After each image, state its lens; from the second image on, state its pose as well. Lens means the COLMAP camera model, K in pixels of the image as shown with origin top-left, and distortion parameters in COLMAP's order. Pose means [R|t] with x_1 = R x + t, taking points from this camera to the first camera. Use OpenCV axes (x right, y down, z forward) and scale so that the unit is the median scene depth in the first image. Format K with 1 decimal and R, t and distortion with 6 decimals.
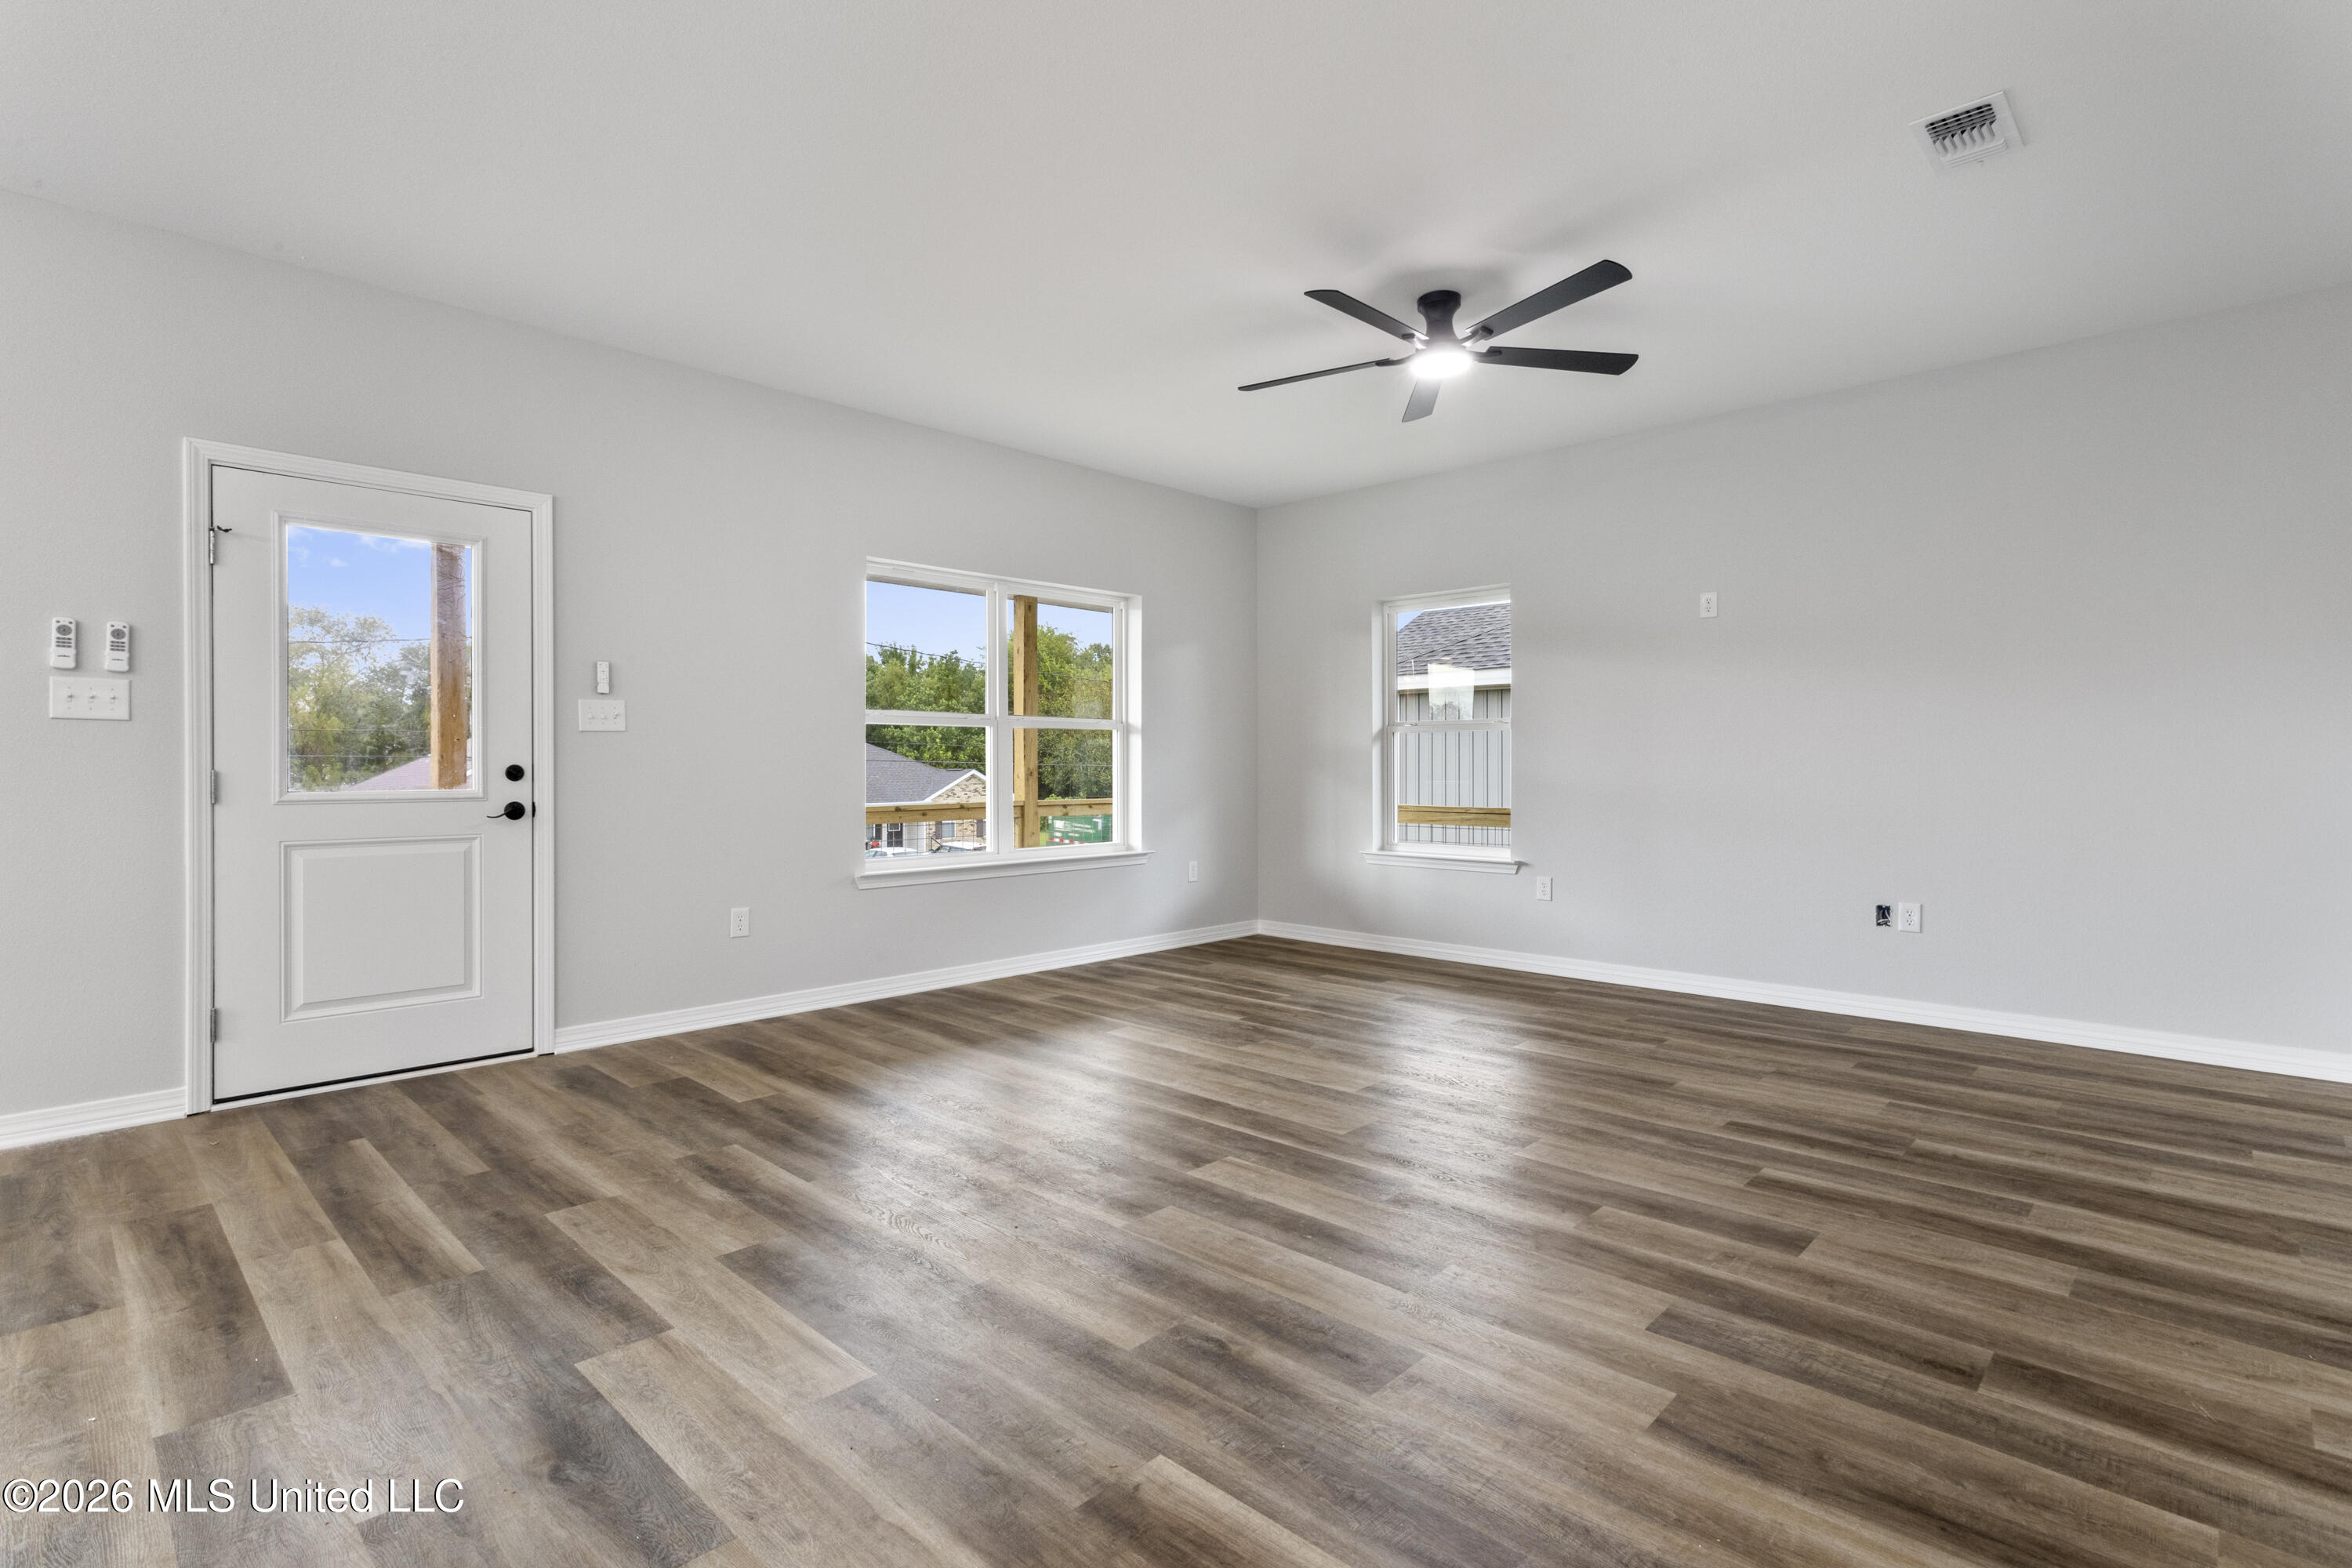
lens RADIAL K [[1114.5, 0, 1171.0], [0, 1114.5, 768.5], [0, 0, 1]] dist [0.003456, 0.002347]
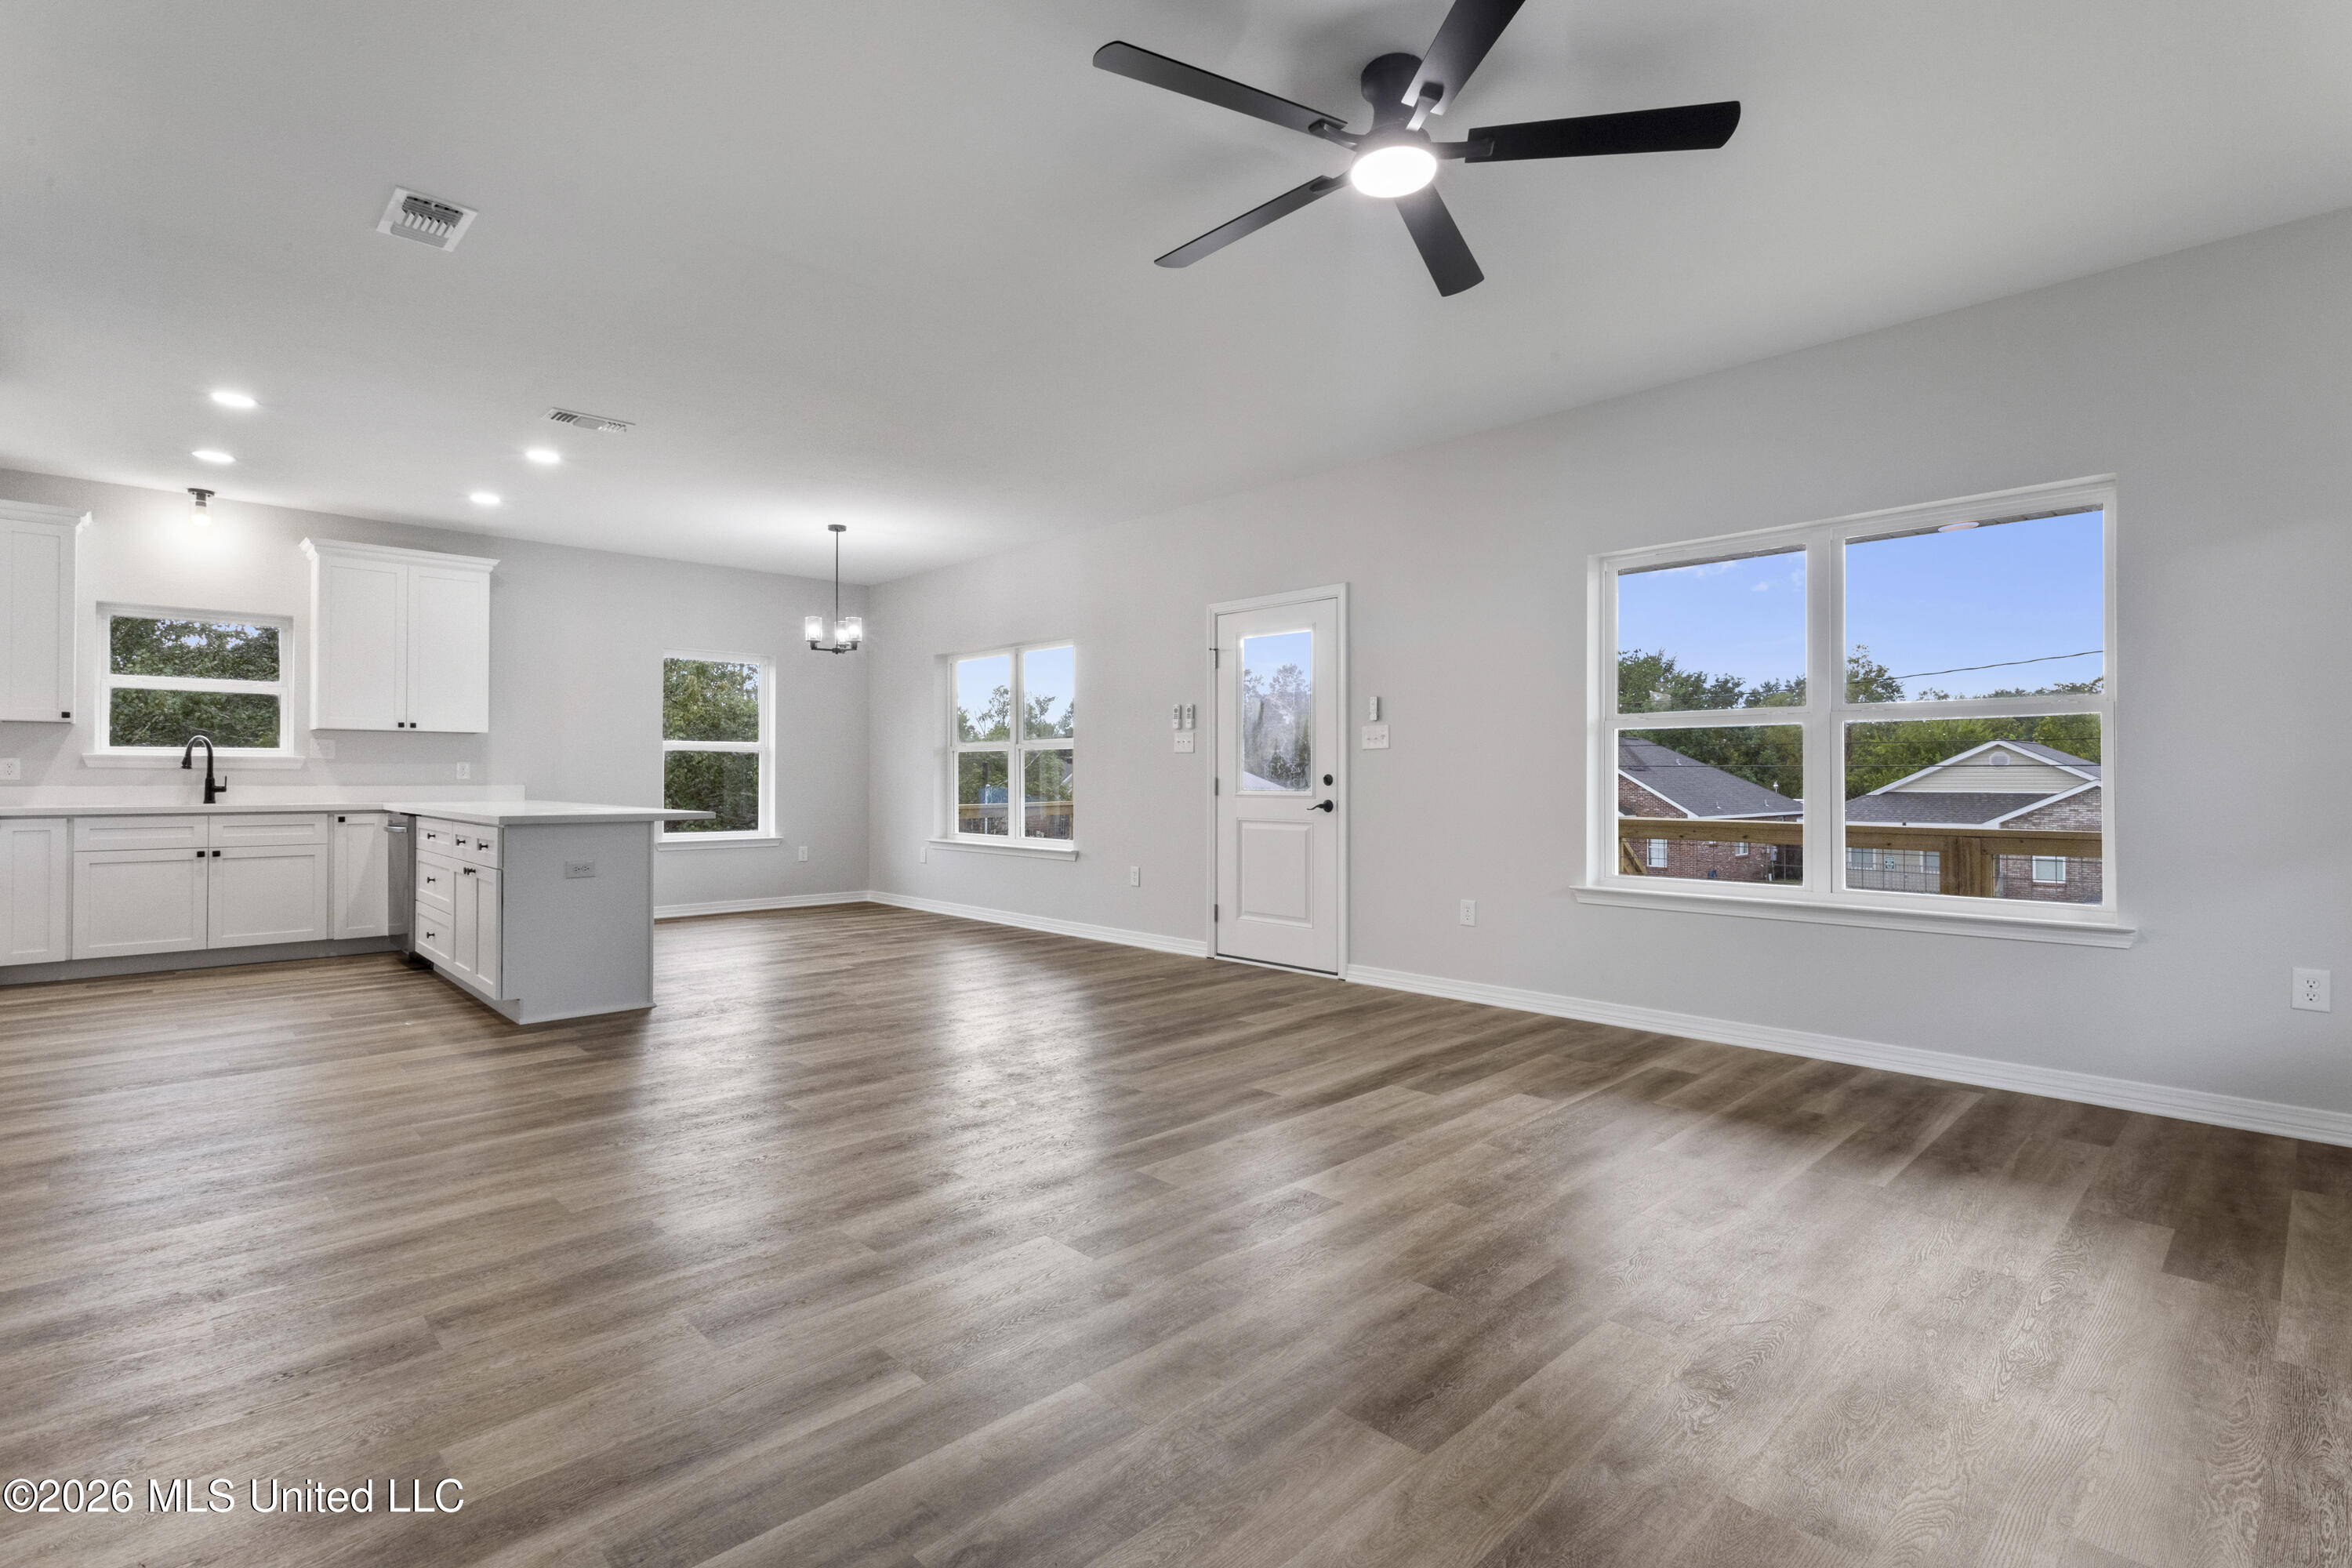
lens RADIAL K [[1114.5, 0, 1171.2], [0, 1114.5, 767.5], [0, 0, 1]] dist [0.003456, 0.002347]
pose [[-0.045644, -0.007452, -0.998930, 1.029613], [-0.002207, 0.999970, -0.007358, -0.001175], [0.998955, 0.001868, -0.045659, 1.018445]]
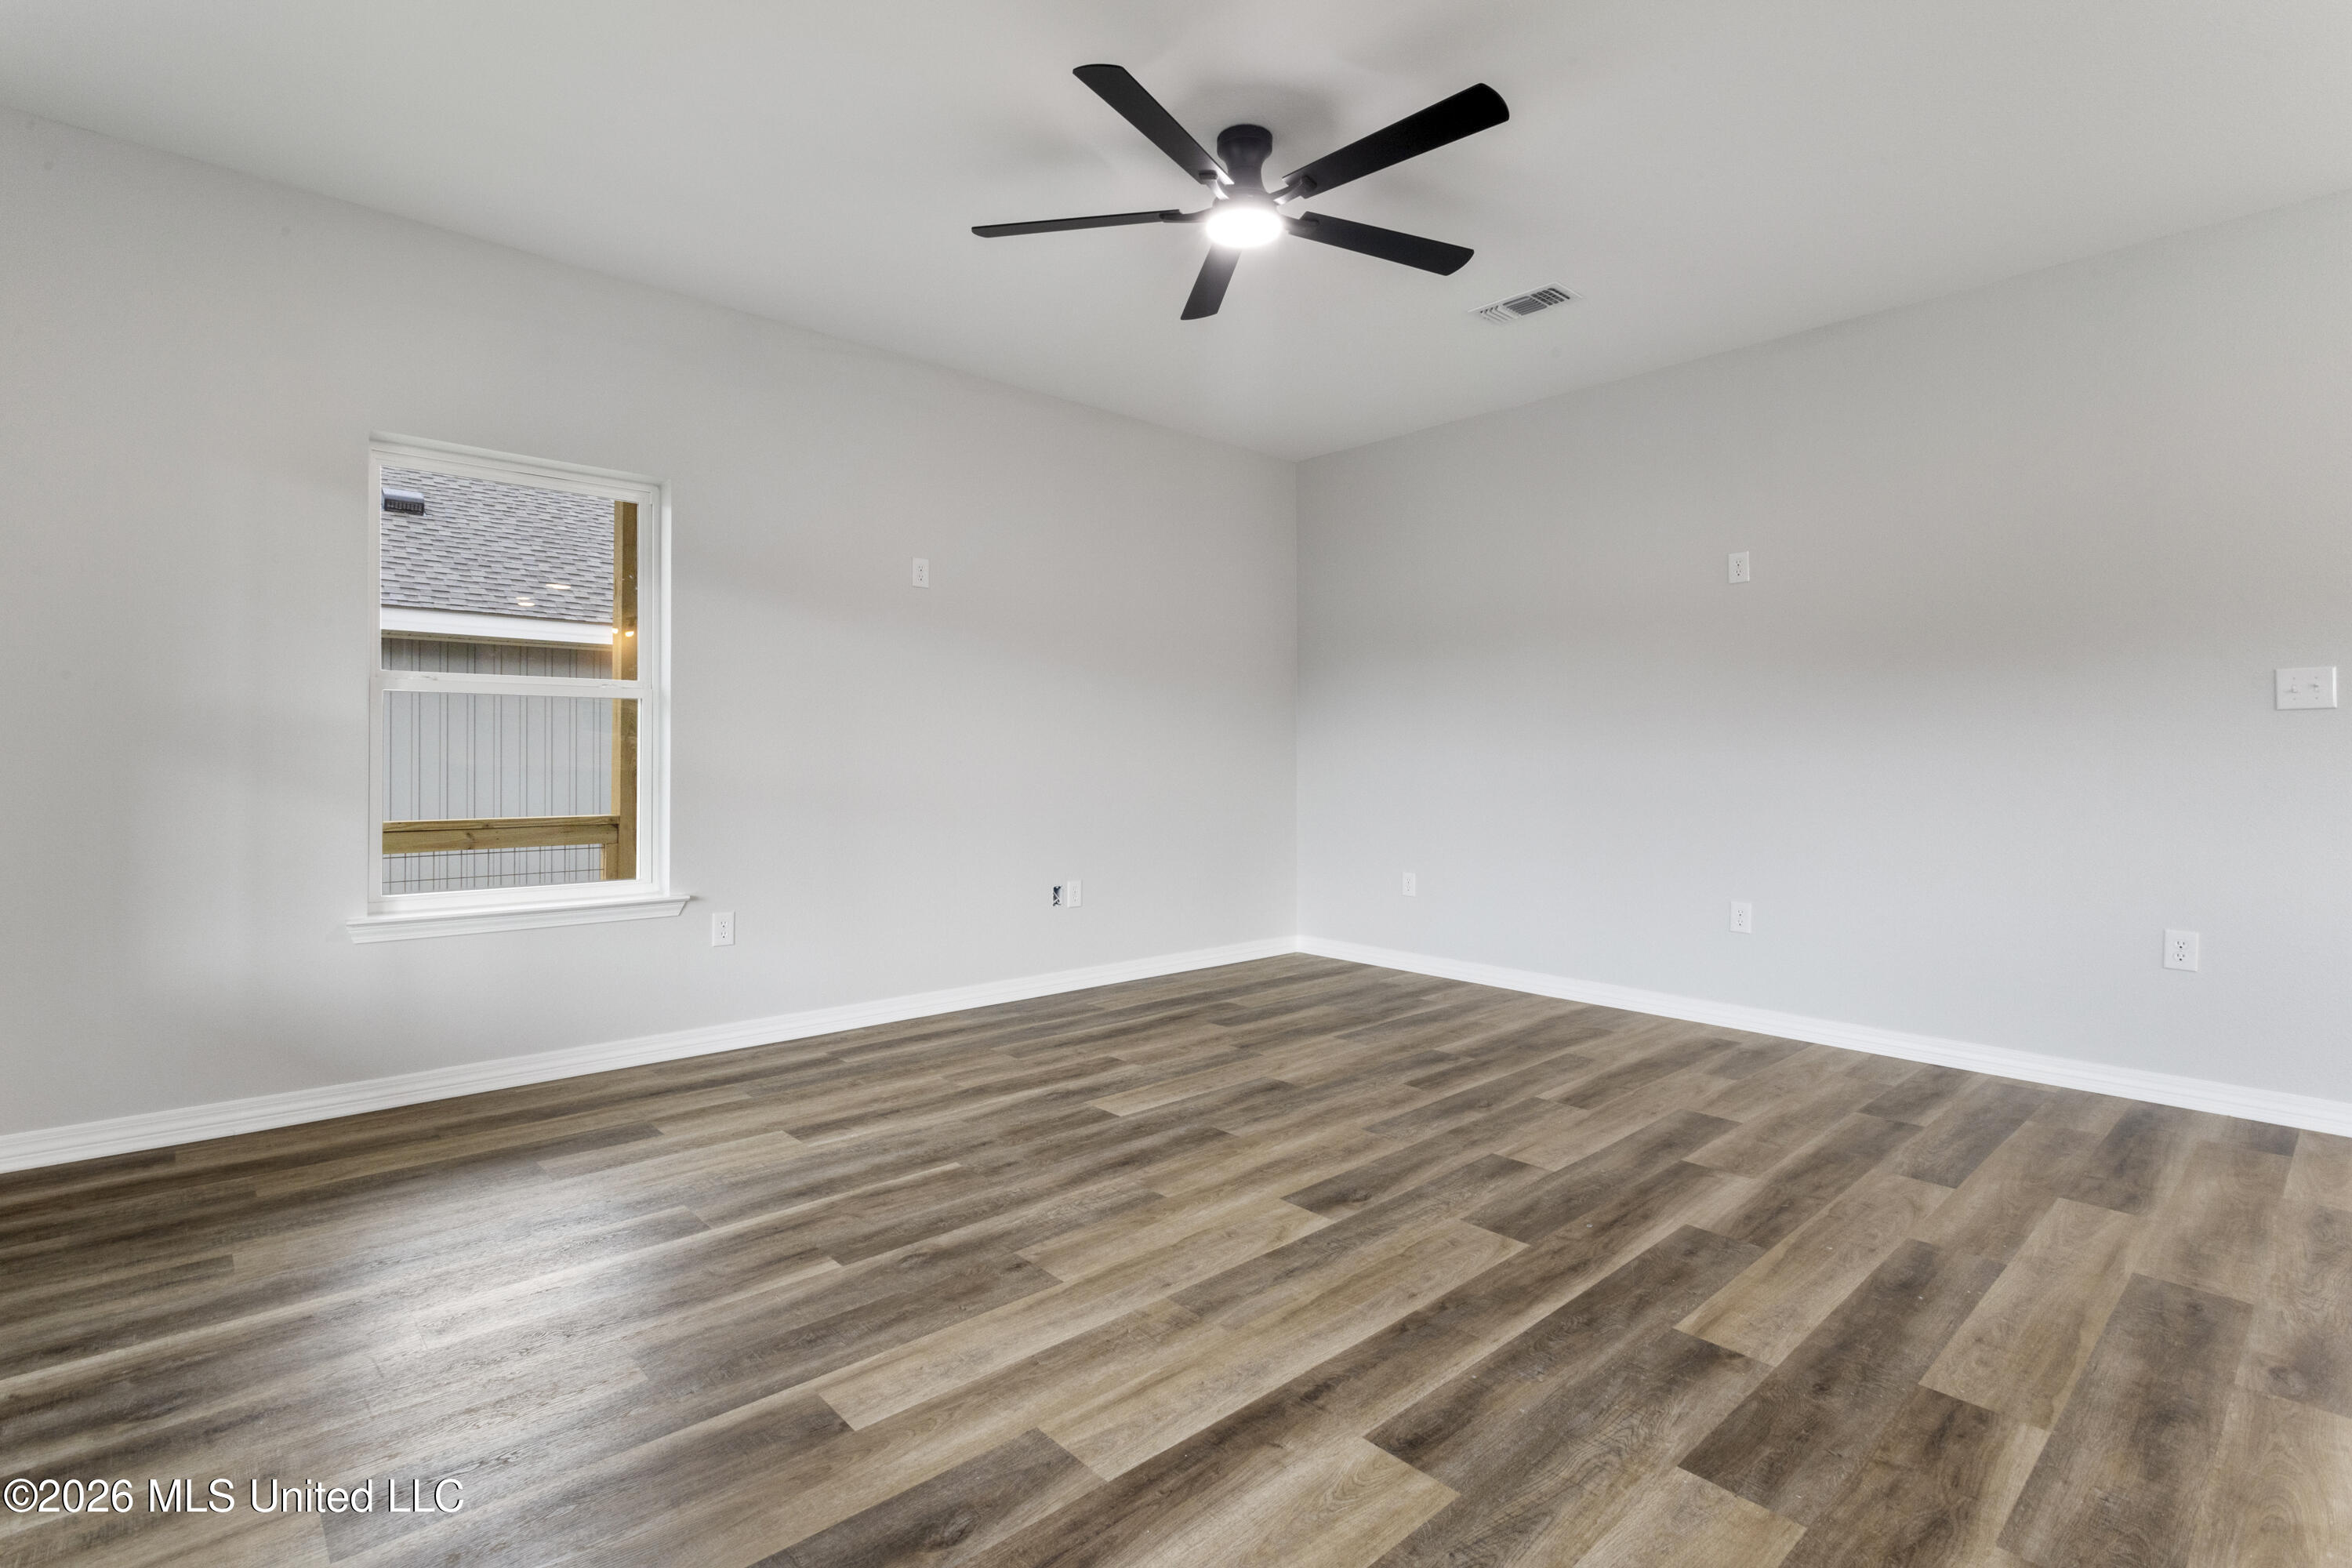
lens RADIAL K [[1114.5, 0, 1175.2], [0, 1114.5, 745.4], [0, 0, 1]] dist [0.003456, 0.002347]
pose [[0.066616, 0.010964, 0.997718, -0.585977], [-0.000469, 0.999940, -0.010957, -0.000732], [-0.997779, 0.000262, 0.066617, 1.128739]]
